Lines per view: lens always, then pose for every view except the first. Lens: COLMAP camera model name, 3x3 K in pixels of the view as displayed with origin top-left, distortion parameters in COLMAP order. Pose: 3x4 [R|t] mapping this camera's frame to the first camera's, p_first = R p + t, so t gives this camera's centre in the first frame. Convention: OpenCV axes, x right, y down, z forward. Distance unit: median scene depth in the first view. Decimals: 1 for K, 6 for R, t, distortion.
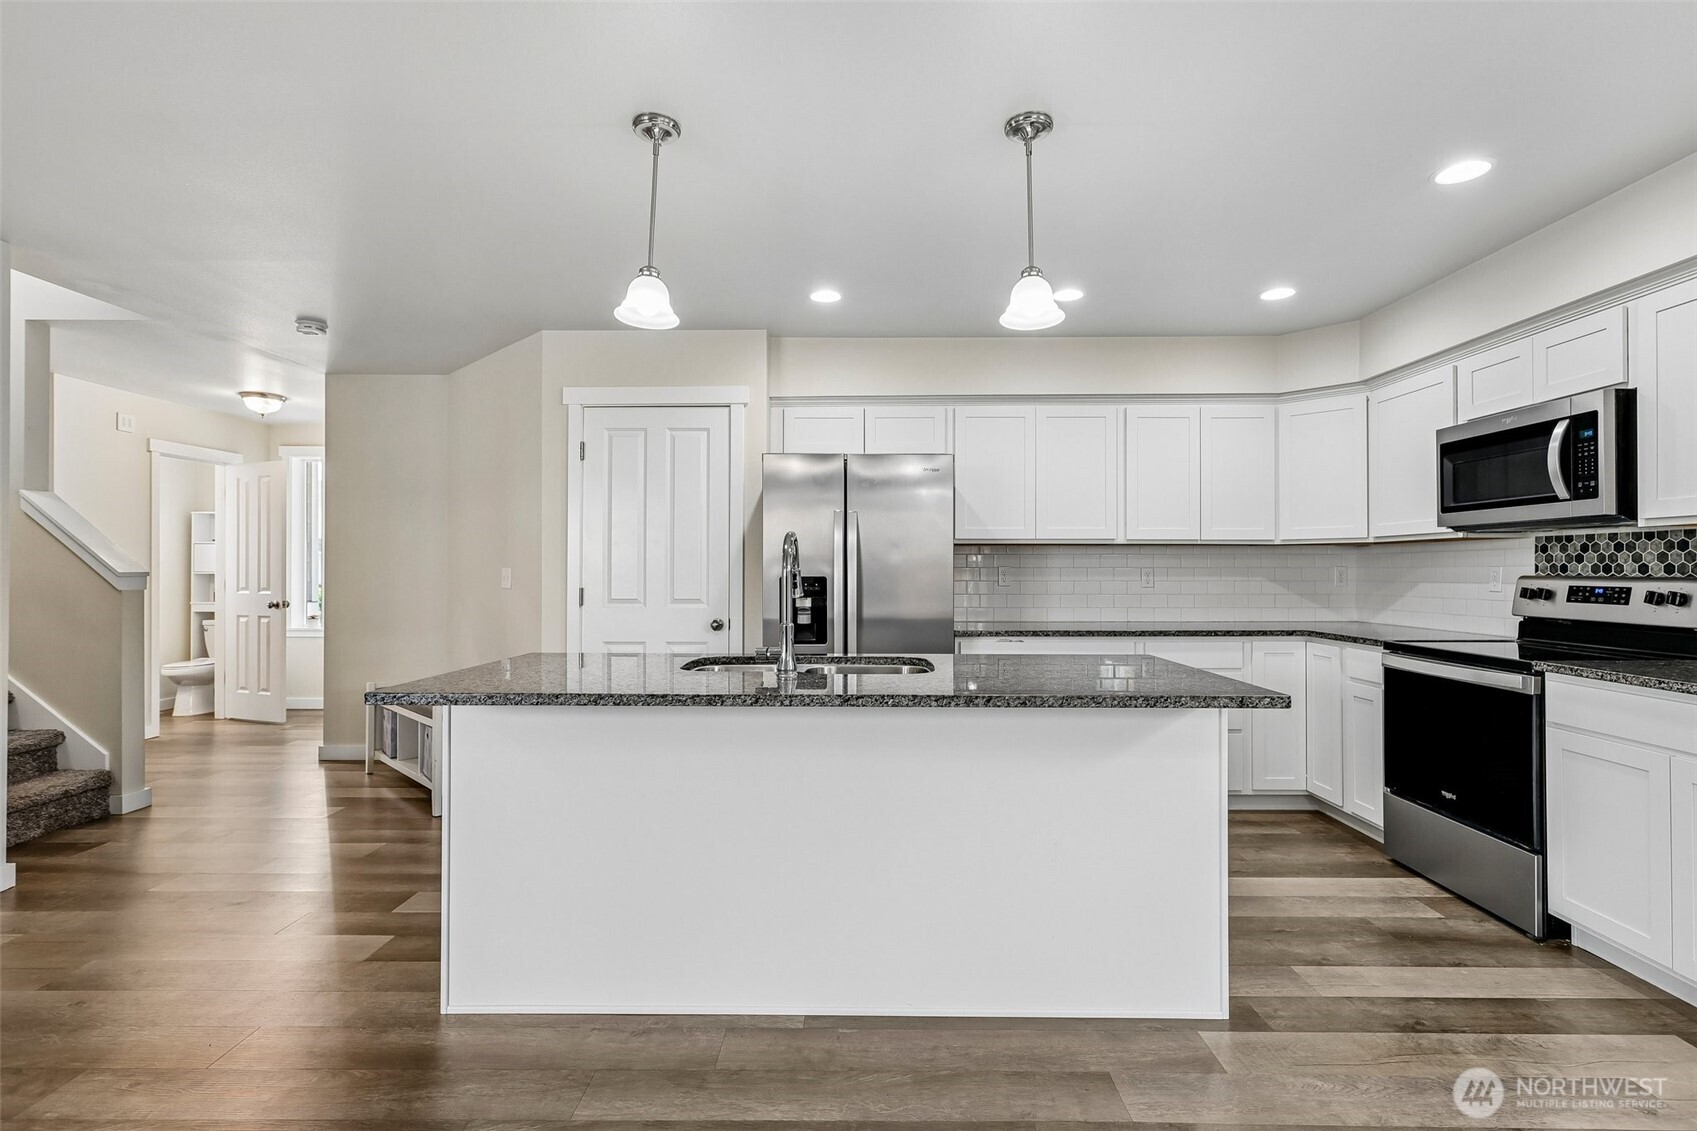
lens RADIAL K [[808.0, 0, 859.4], [0, 808.0, 567.1], [0, 0, 1]] dist [0.002790, 0.000779]
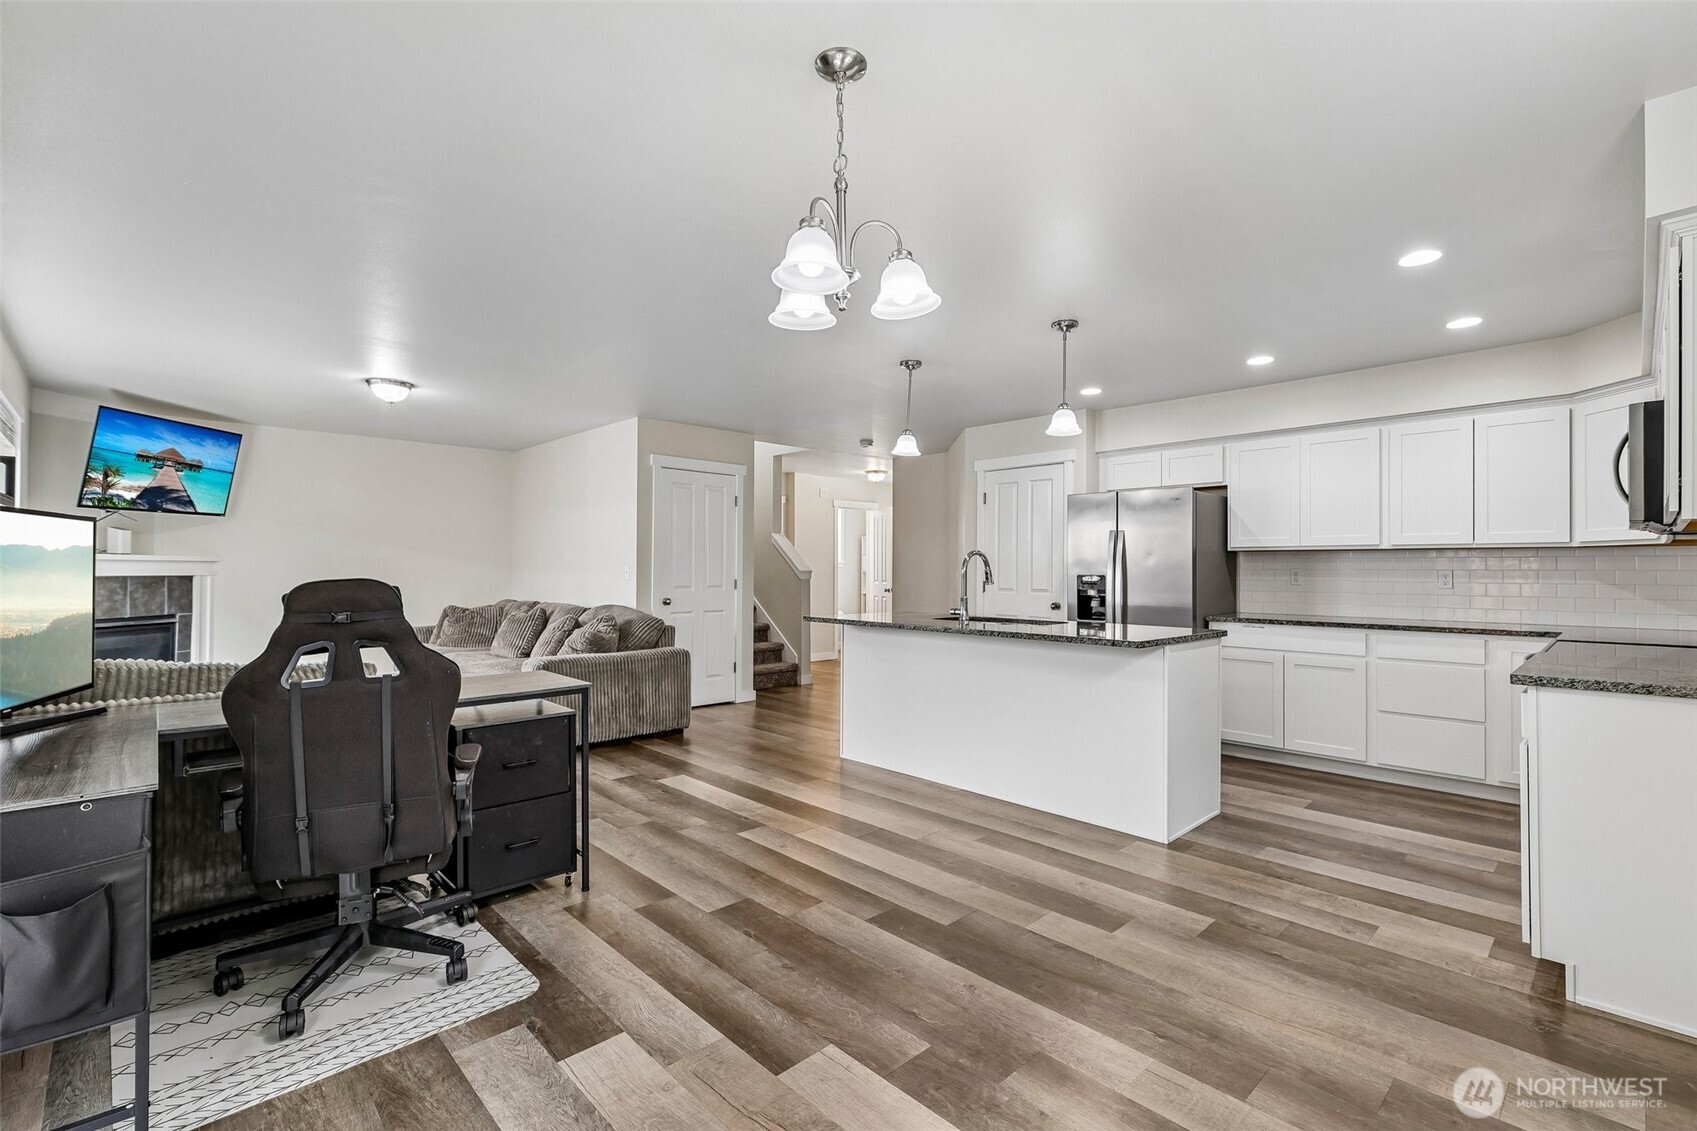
lens RADIAL K [[759.5, 0, 857.8], [0, 759.5, 567.2], [0, 0, 1]] dist [0.001125, 0.000410]
pose [[0.702679, 0.000166, -0.711507, 0.730456], [-0.002182, 0.999996, -0.001921, 0.000669], [0.711504, 0.002903, 0.702676, -0.349051]]
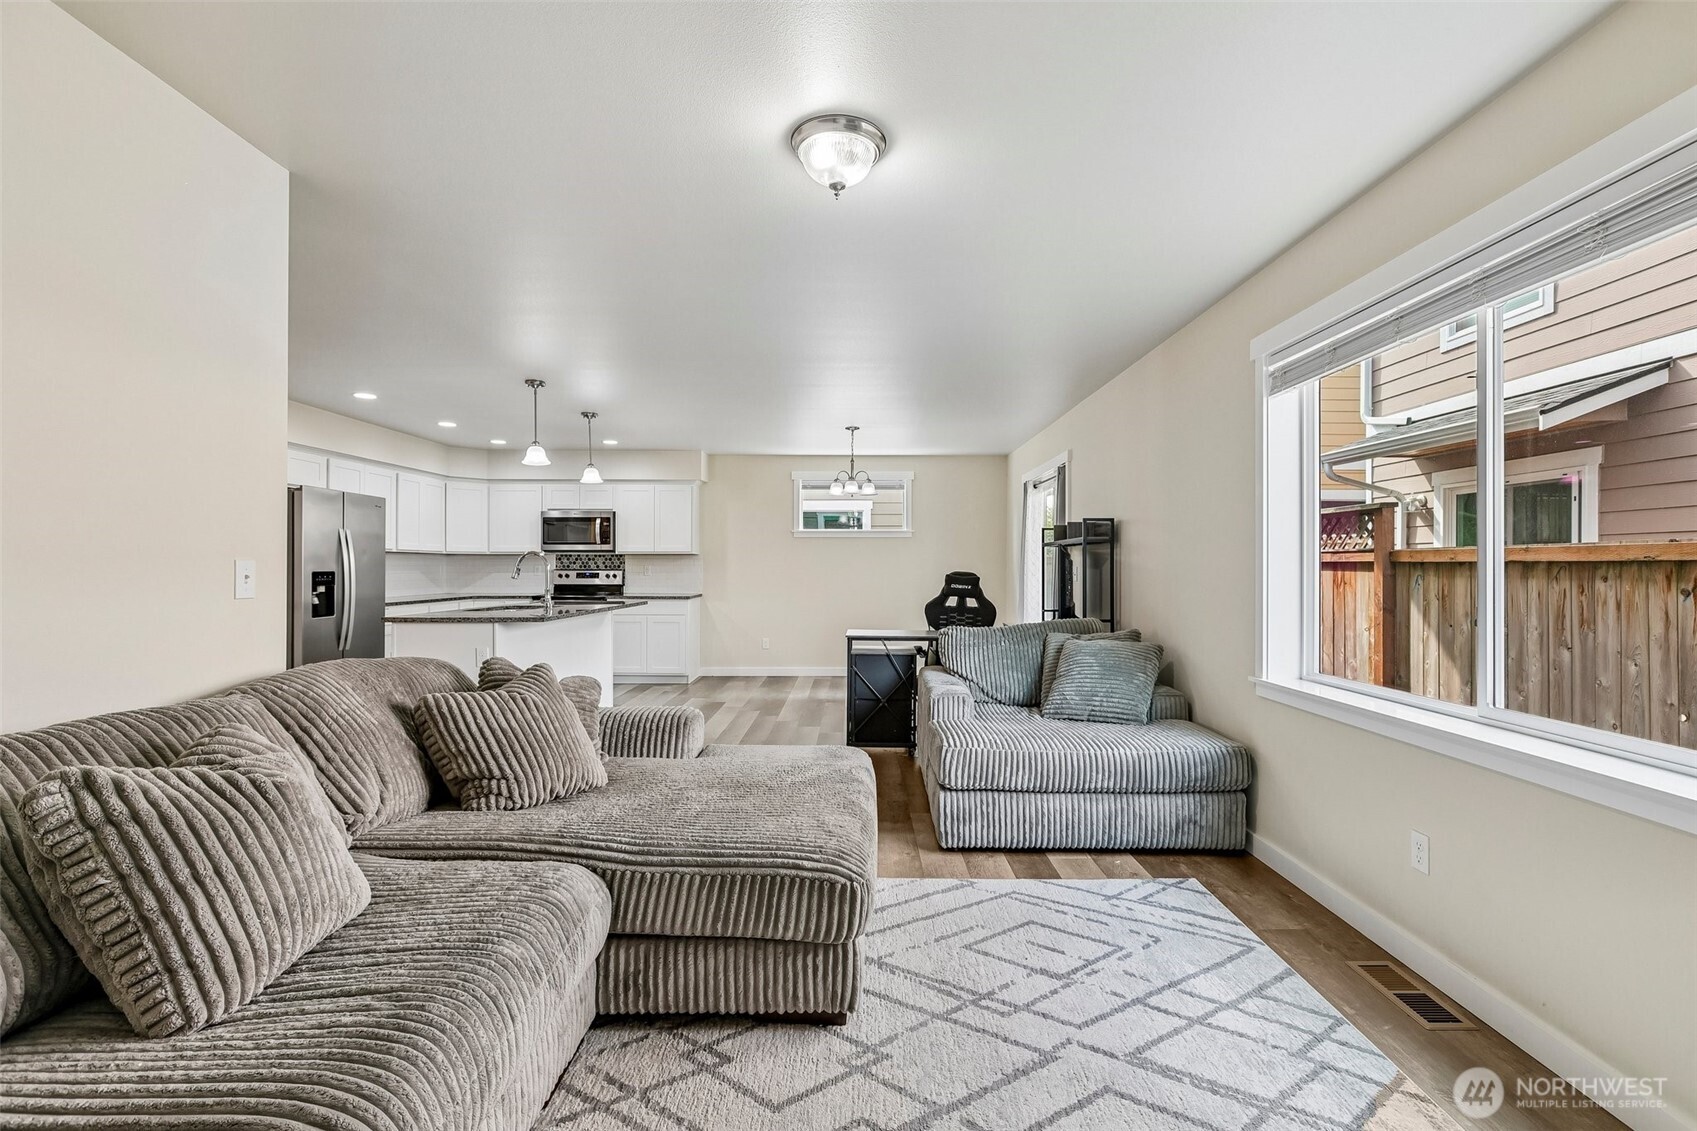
lens RADIAL K [[765.7, 0, 853.3], [0, 765.7, 566.8], [0, 0, 1]] dist [-0.001477, -0.000070]
pose [[-0.007196, 0.001510, 0.999973, -1.698150], [-0.003783, 0.999992, -0.001538, 0.002939], [-0.999967, -0.003794, -0.007190, 0.047851]]
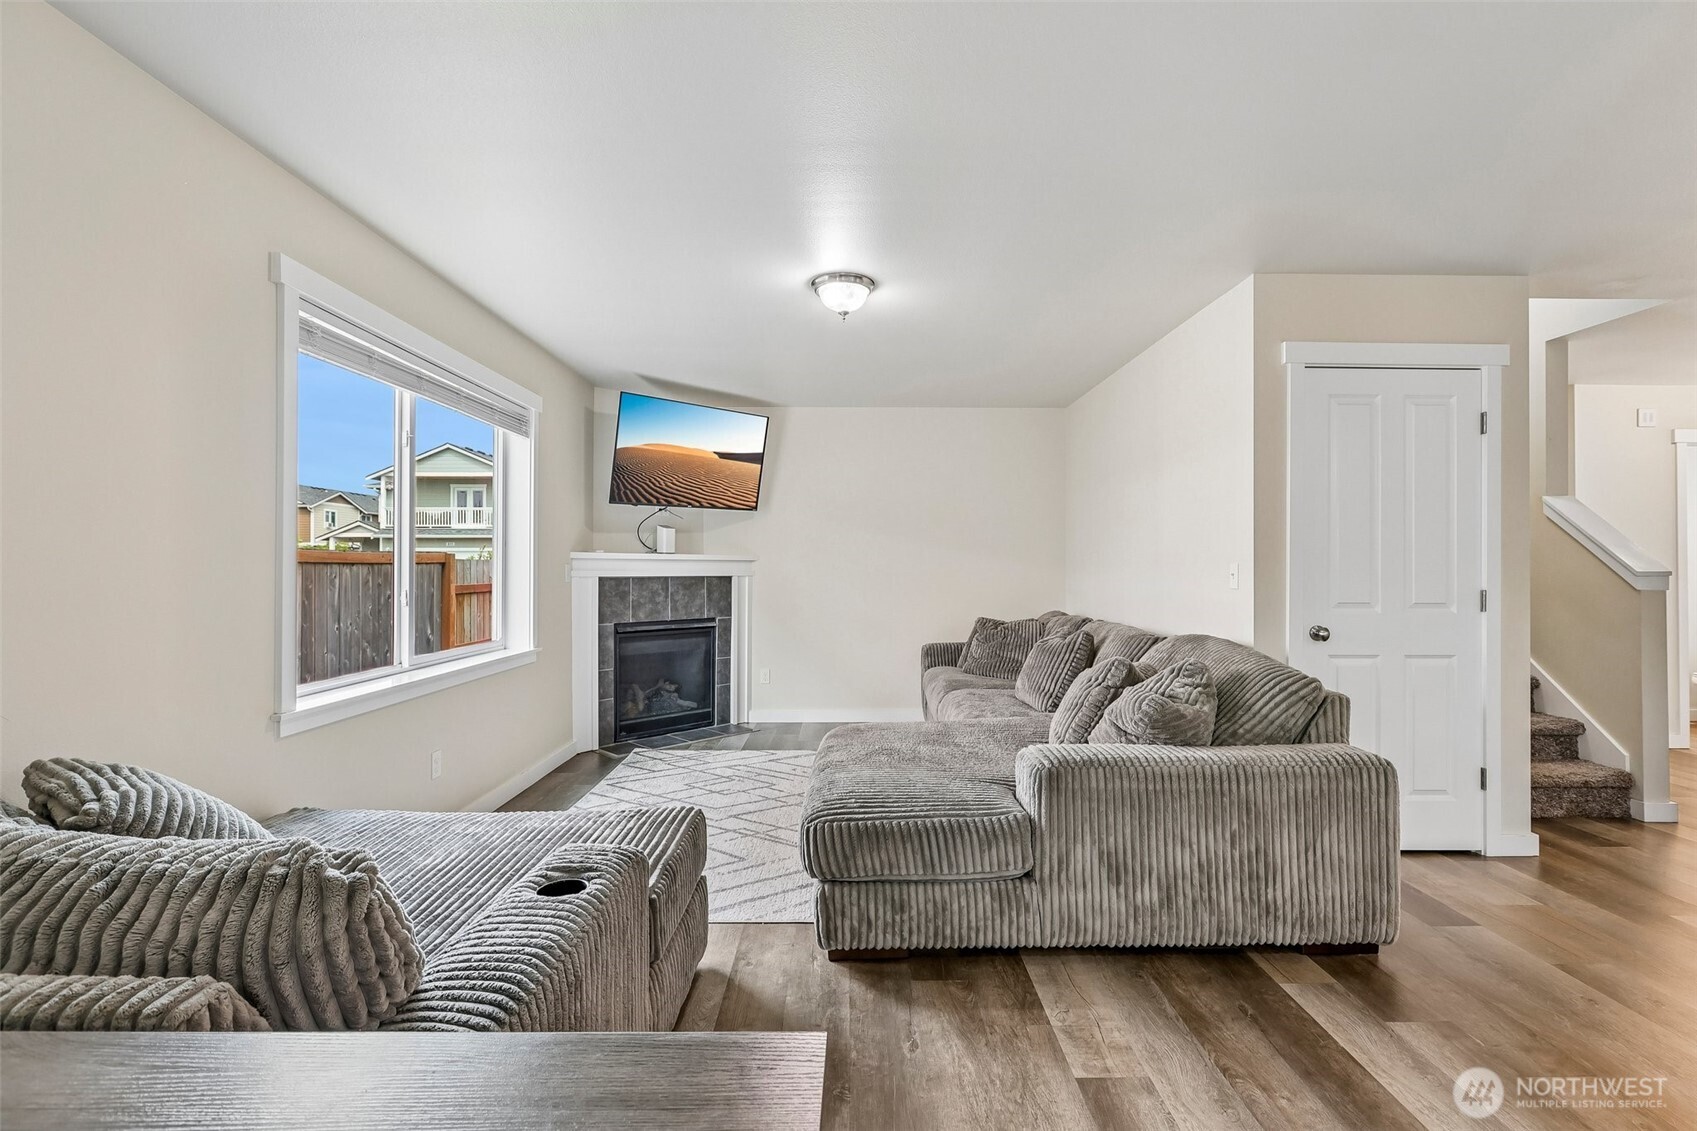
lens RADIAL K [[758.2, 0, 856.5], [0, 758.2, 560.3], [0, 0, 1]] dist [-0.000887, 0.001535]
pose [[0.021756, -0.008836, -0.999724, -0.026827], [0.000546, 0.999961, -0.008827, 0.000602], [0.999763, -0.000354, 0.021760, 0.049961]]
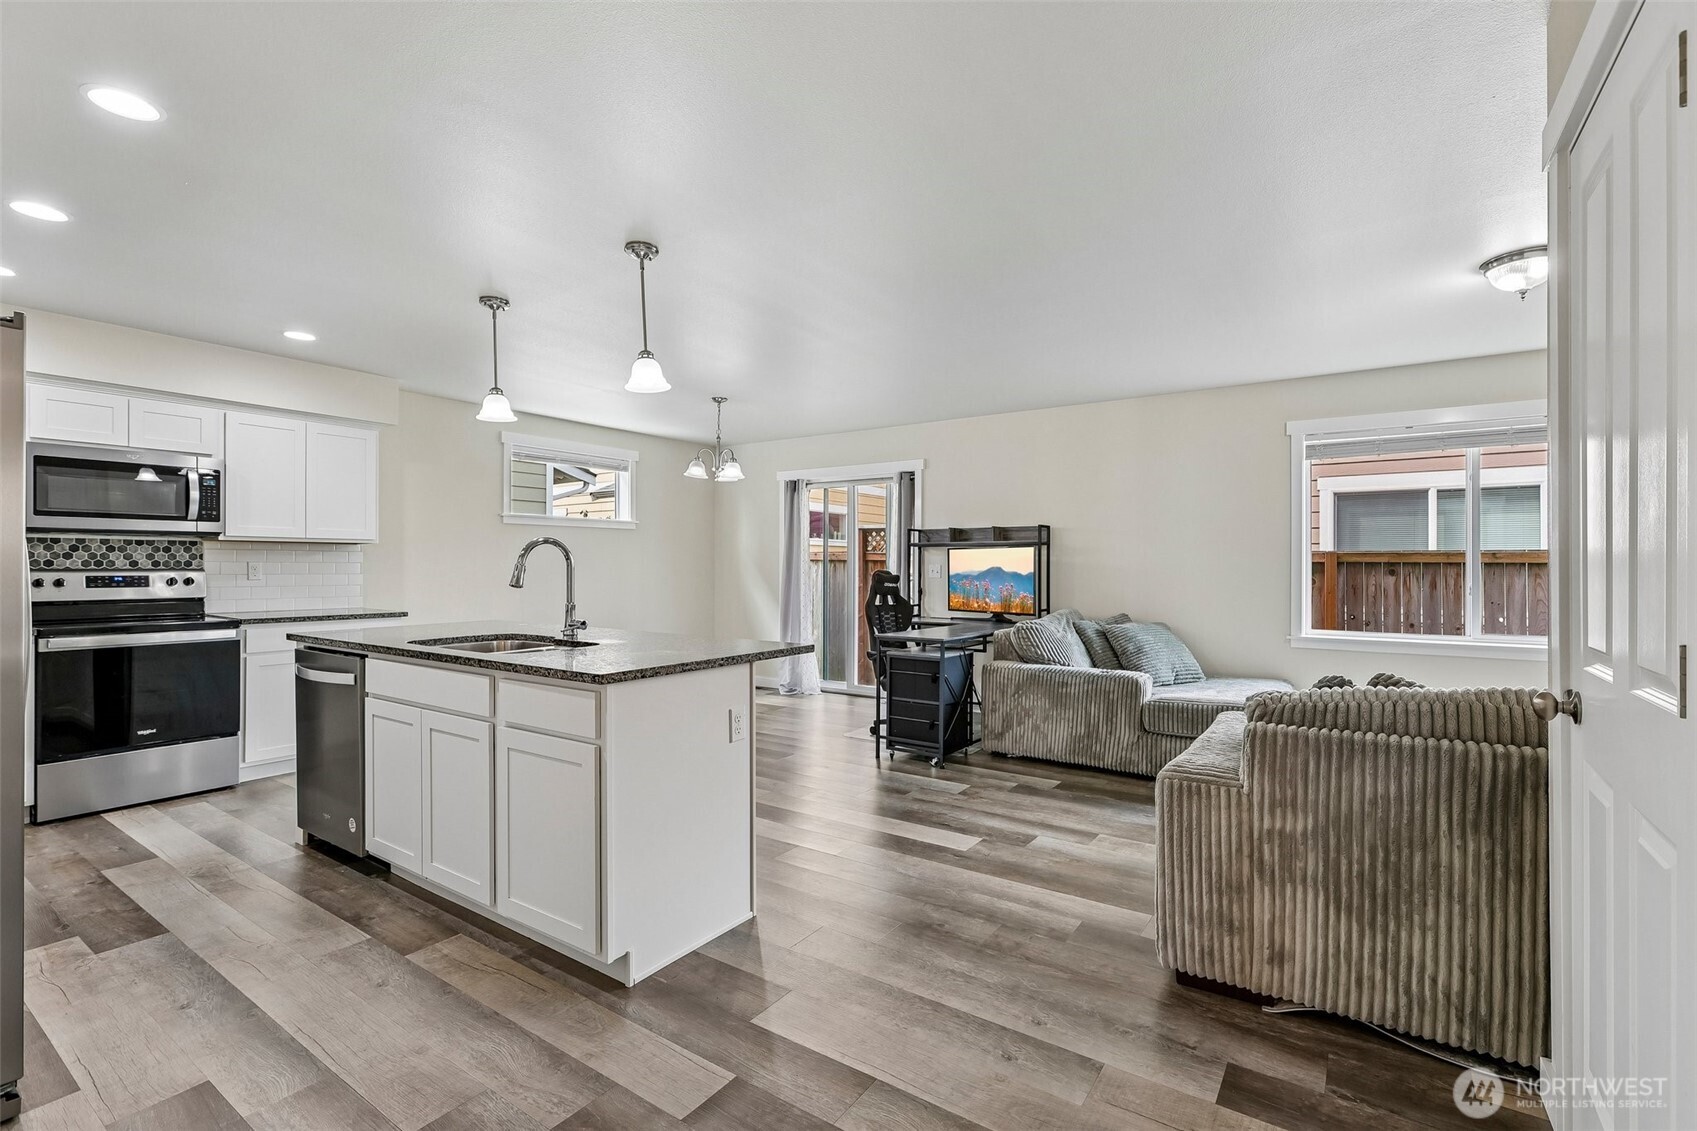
lens RADIAL K [[762.1, 0, 857.1], [0, 762.1, 563.5], [0, 0, 1]] dist [0.001806, 0.000426]
pose [[-0.831690, -0.001194, 0.555239, -0.872517], [-0.003850, 0.999986, -0.003616, 0.001514], [-0.555227, -0.005145, -0.831683, 1.270351]]
